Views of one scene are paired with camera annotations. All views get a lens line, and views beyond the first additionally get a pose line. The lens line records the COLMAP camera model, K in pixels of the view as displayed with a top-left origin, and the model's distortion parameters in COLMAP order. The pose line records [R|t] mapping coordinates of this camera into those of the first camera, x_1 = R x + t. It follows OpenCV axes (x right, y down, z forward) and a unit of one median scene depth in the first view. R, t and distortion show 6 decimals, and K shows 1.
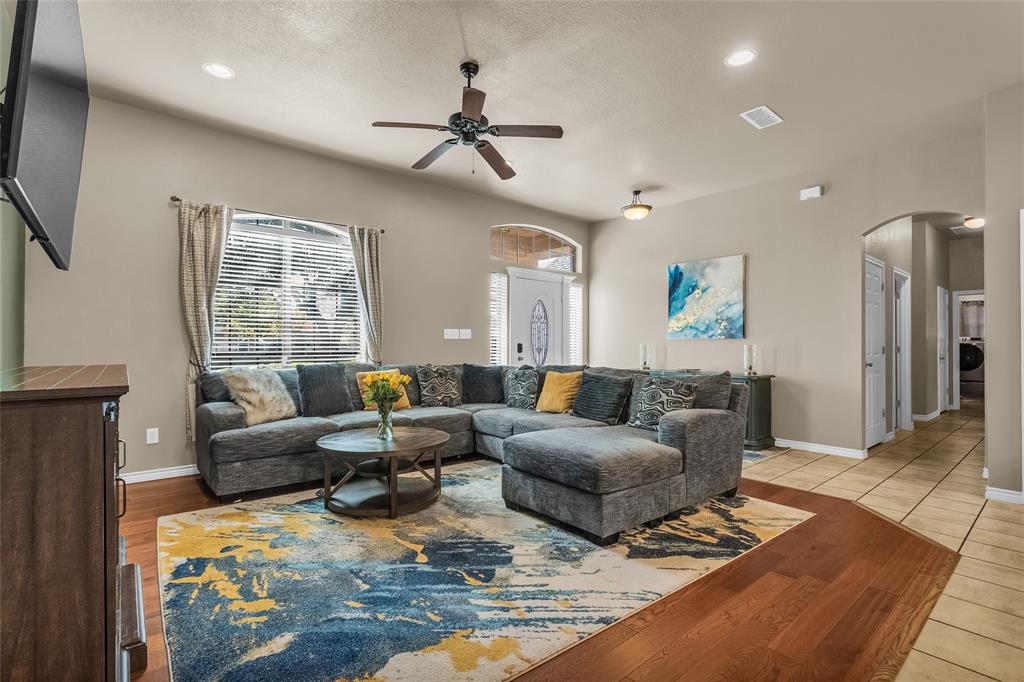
lens RADIAL K [[483.4, 0, 515.0], [0, 483.4, 338.6], [0, 0, 1]] dist [-0.003570, 0.003882]
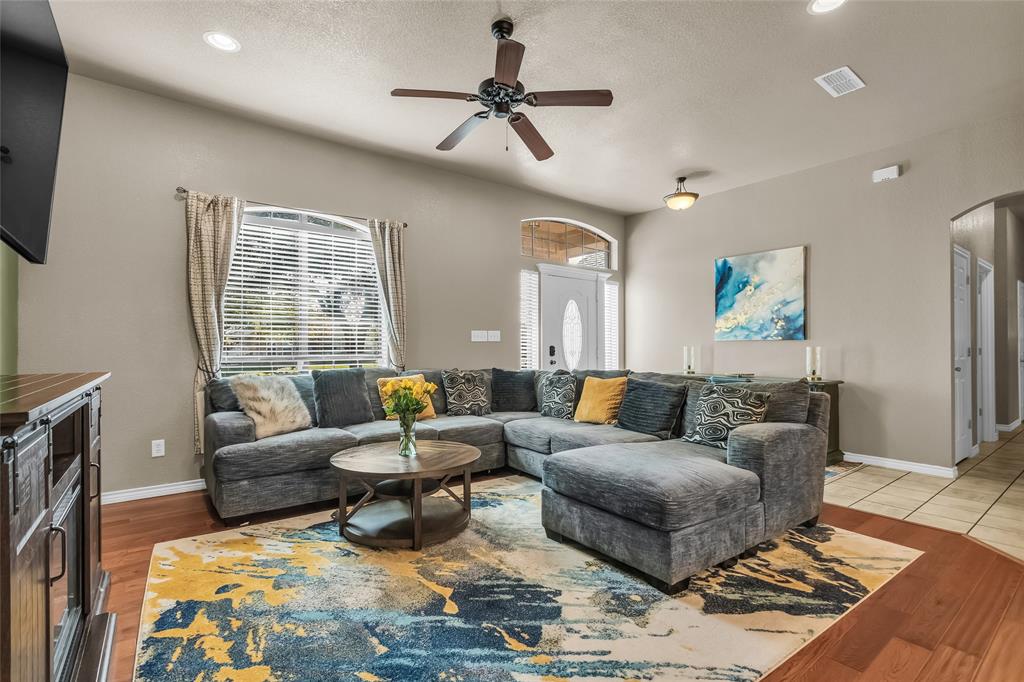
lens RADIAL K [[483.4, 0, 514.2], [0, 483.4, 340.6], [0, 0, 1]] dist [-0.003570, 0.003882]
pose [[0.998737, -0.003939, -0.050088, -0.030888], [0.003908, 0.999992, -0.000709, 0.000034], [0.050090, 0.000513, 0.998745, 0.133703]]
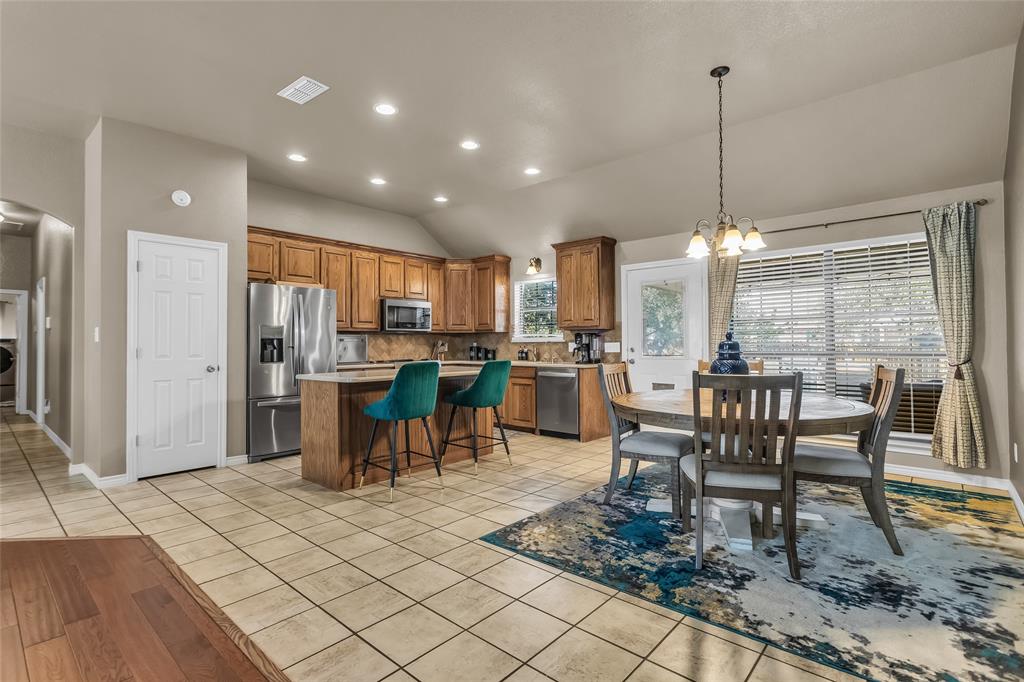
lens RADIAL K [[483.4, 0, 508.1], [0, 483.4, 337.6], [0, 0, 1]] dist [-0.003570, 0.003882]
pose [[-0.132173, 0.012025, 0.991154, -0.228777], [-0.005417, 0.999903, -0.012854, 0.000851], [-0.991212, -0.007068, -0.132095, 0.250040]]
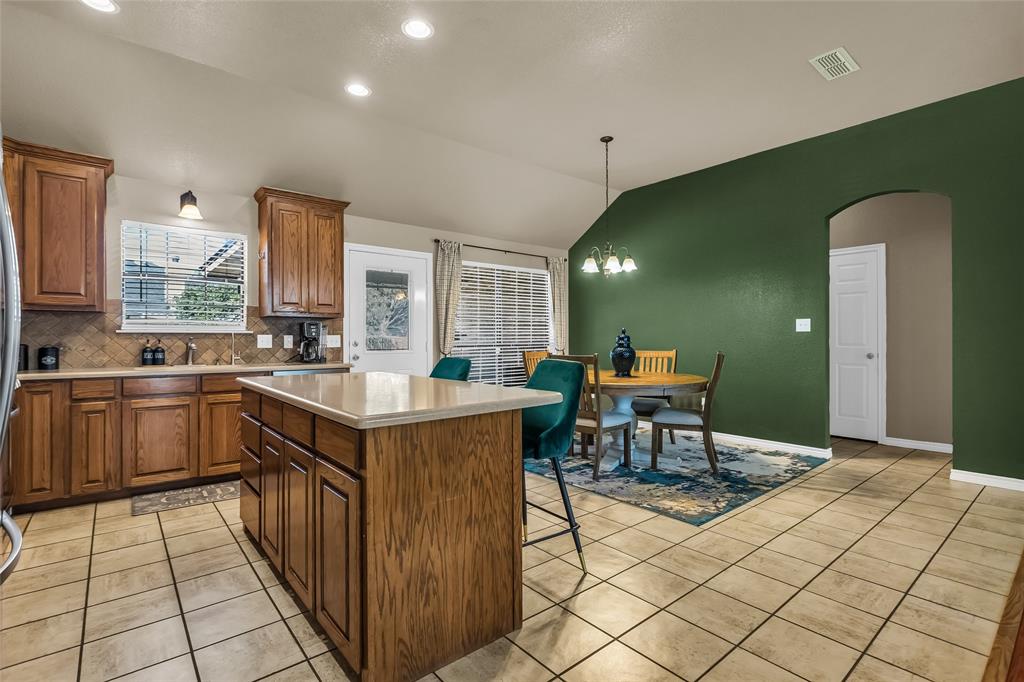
lens RADIAL K [[483.4, 0, 511.8], [0, 483.4, 337.5], [0, 0, 1]] dist [-0.003570, 0.003882]
pose [[-0.999907, -0.001029, 0.013602, 0.926657], [-0.001193, 0.999926, -0.012079, 0.017170], [-0.013589, -0.012094, -0.999835, 1.044494]]
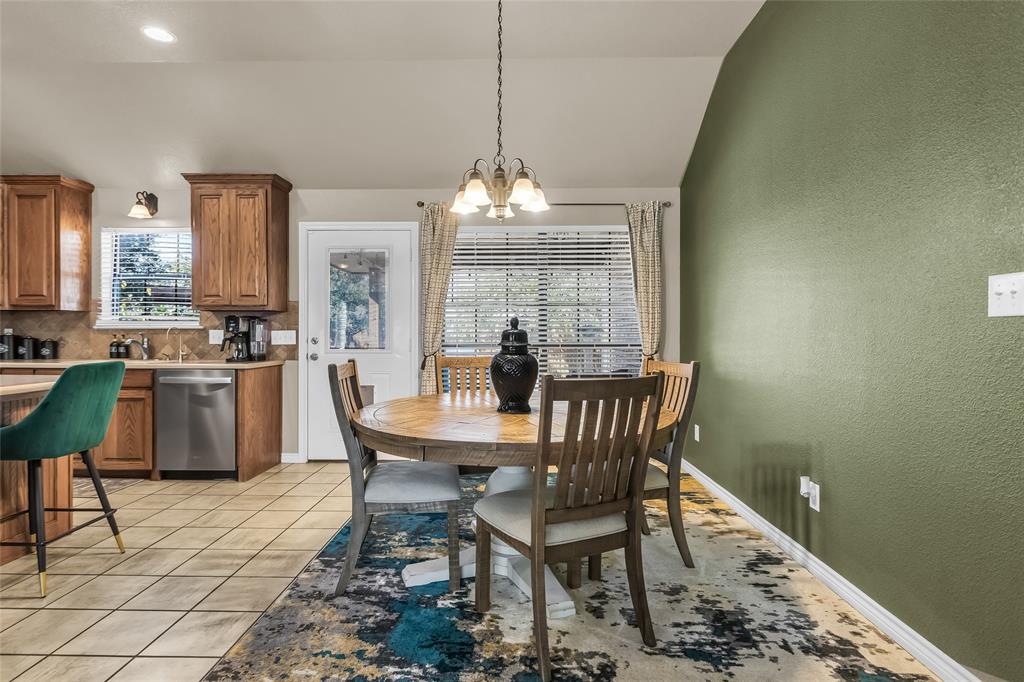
lens RADIAL K [[534.2, 0, 508.0], [0, 534.2, 337.3], [0, 0, 1]] dist [-0.001261, 0.000143]
pose [[-0.748494, -0.008386, 0.663089, 0.138500], [-0.010728, 0.999942, 0.000536, 0.004505], [-0.663055, -0.006713, -0.748541, 0.281218]]
